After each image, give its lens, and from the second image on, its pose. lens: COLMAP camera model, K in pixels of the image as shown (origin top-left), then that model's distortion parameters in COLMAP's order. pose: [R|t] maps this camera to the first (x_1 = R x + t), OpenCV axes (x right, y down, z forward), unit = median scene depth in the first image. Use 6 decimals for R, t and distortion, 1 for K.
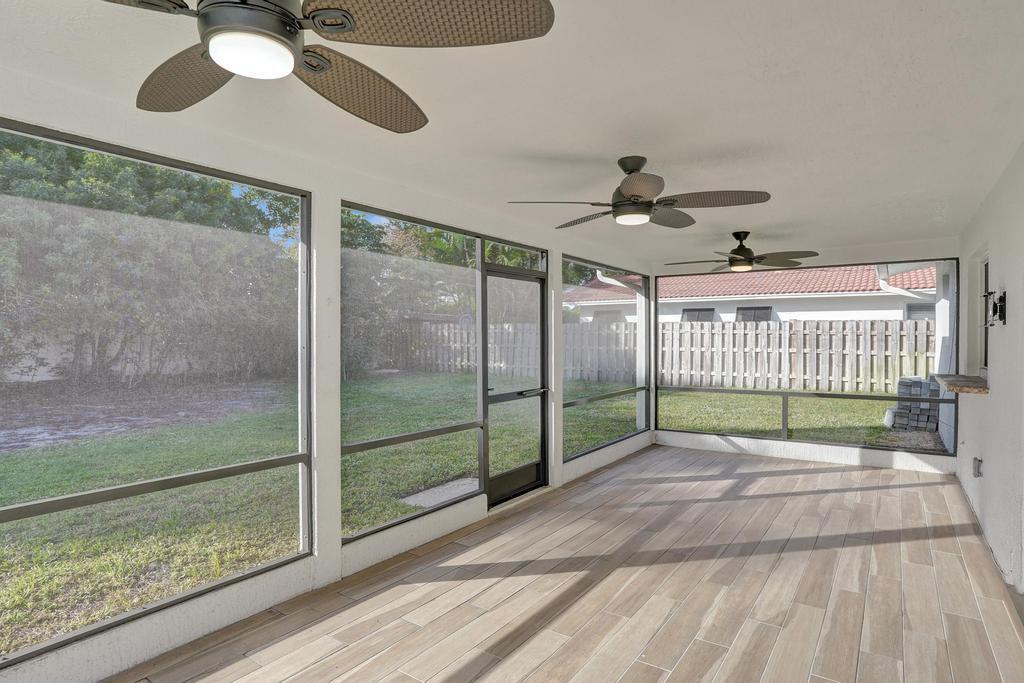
lens RADIAL K [[547.1, 0, 526.9], [0, 547.1, 337.4], [0, 0, 1]] dist [-0.085096, 0.036991]
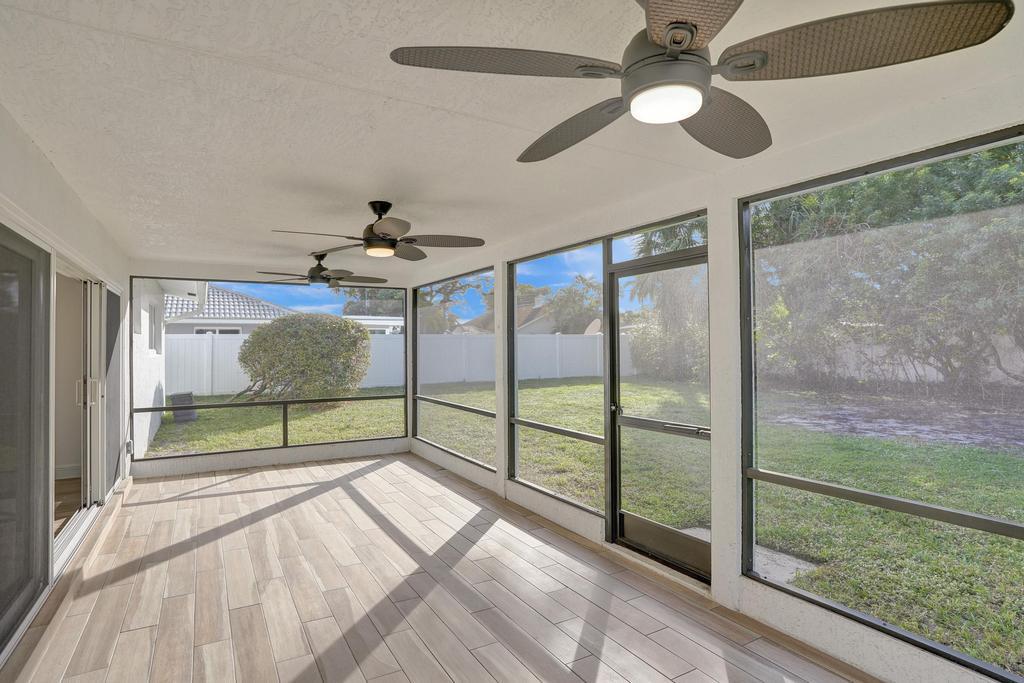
lens RADIAL K [[534.1, 0, 501.5], [0, 534.1, 359.6], [0, 0, 1]] dist [-0.059094, 0.030755]
pose [[-0.429741, 0.032873, -0.902354, 1.083660], [0.005393, 0.999413, 0.033840, -0.020319], [0.902936, 0.009676, -0.429666, 1.664229]]
